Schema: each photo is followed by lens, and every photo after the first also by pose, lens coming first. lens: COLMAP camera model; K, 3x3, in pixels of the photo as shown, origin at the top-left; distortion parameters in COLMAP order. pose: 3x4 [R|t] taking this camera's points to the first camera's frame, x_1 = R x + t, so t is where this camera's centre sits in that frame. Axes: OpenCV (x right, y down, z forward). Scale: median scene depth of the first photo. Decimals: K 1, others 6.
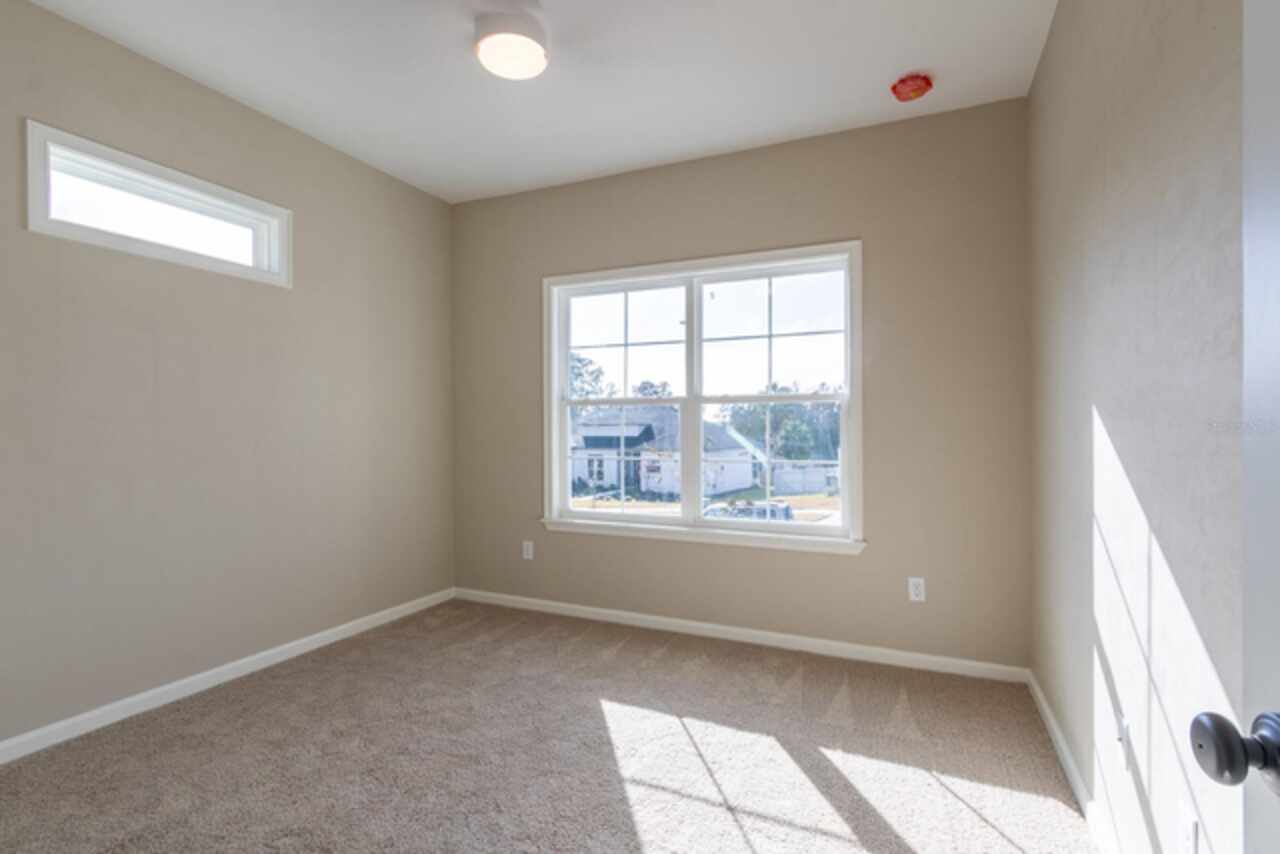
lens RADIAL K [[588.9, 0, 638.9], [0, 588.9, 431.8], [0, 0, 1]] dist [-0.002667, -0.000315]
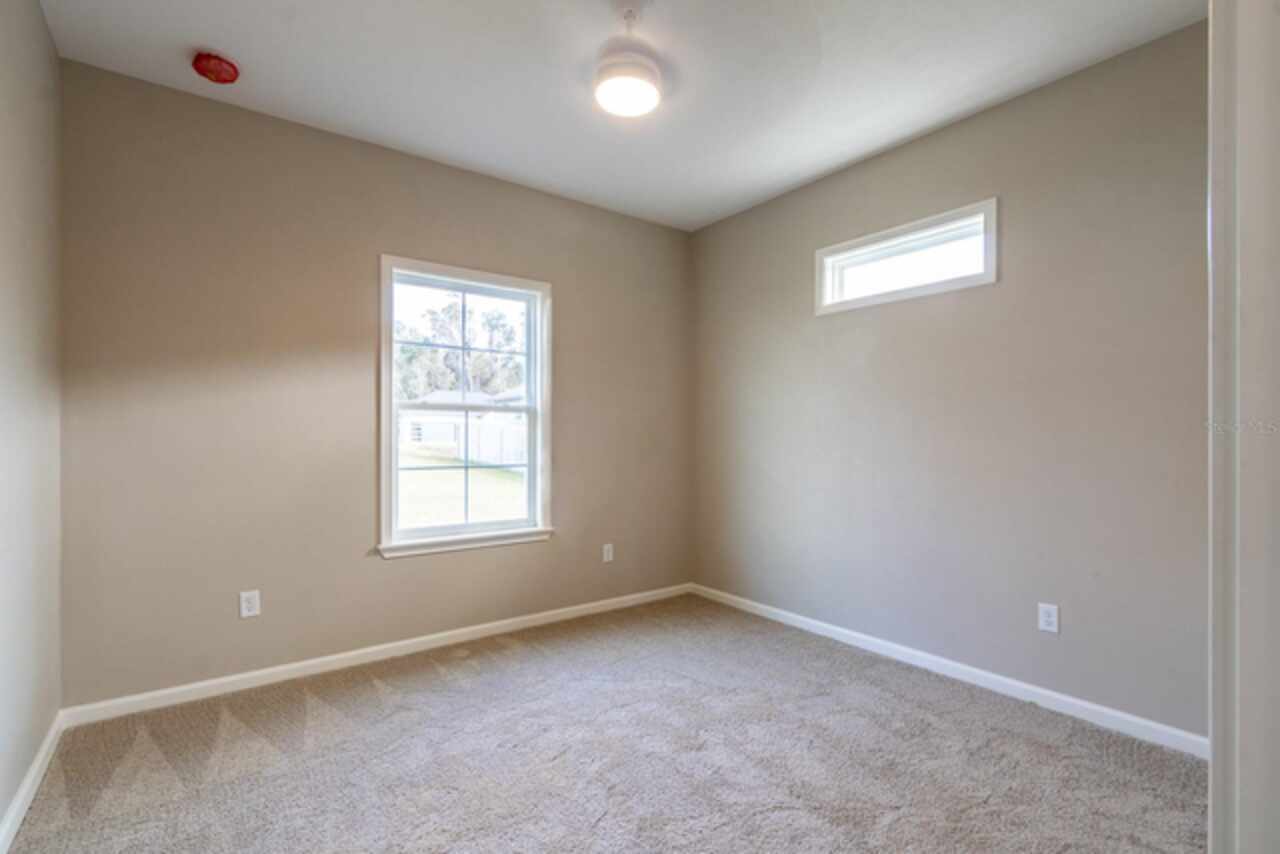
lens RADIAL K [[588.9, 0, 639.2], [0, 588.9, 433.8], [0, 0, 1]] dist [-0.002667, -0.000315]
pose [[-0.475657, -0.004174, -0.879621, 0.542038], [-0.008334, 0.999965, -0.000238, -0.006875], [0.879591, 0.007217, -0.475675, 1.106926]]
